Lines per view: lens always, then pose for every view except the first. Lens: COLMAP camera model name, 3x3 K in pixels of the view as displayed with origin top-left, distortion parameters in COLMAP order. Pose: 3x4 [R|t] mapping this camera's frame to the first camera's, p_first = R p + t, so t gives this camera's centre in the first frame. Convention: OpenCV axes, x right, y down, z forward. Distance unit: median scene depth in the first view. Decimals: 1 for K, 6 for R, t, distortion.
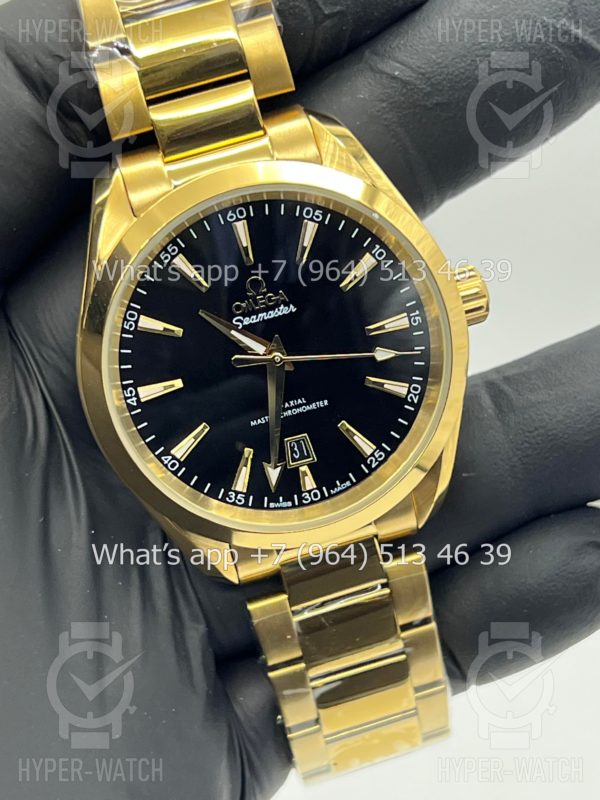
lens RADIAL K [[1959.4, 0, 306.6], [0, 1959.4, 402.3], [0, 0, 1]] dist [0.207500, 0.000000]
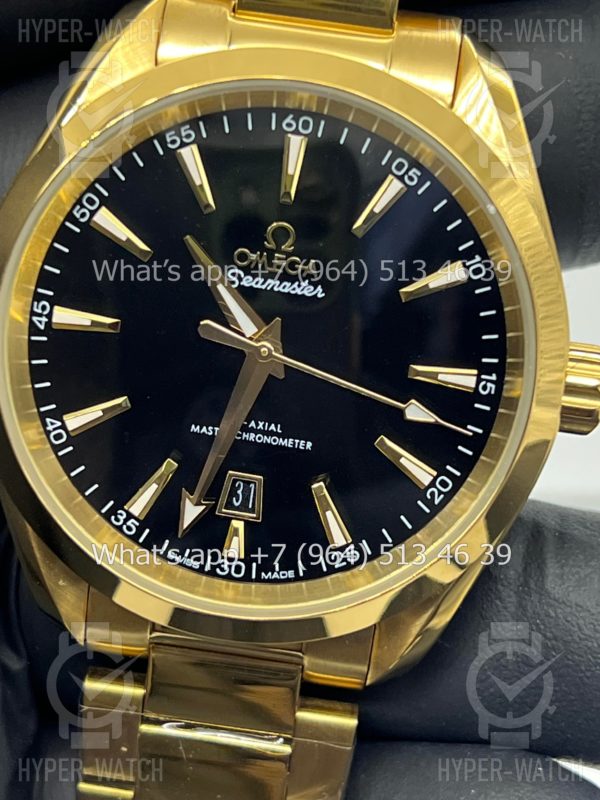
lens RADIAL K [[1959.4, 0, 325.1], [0, 1959.4, 411.6], [0, 0, 1]] dist [0.207500, 0.000000]
pose [[0.906303, 0.408750, -0.107414, 0.080508], [-0.413540, 0.910117, -0.025900, 0.004508], [0.087172, 0.067893, 0.993877, 0.351161]]
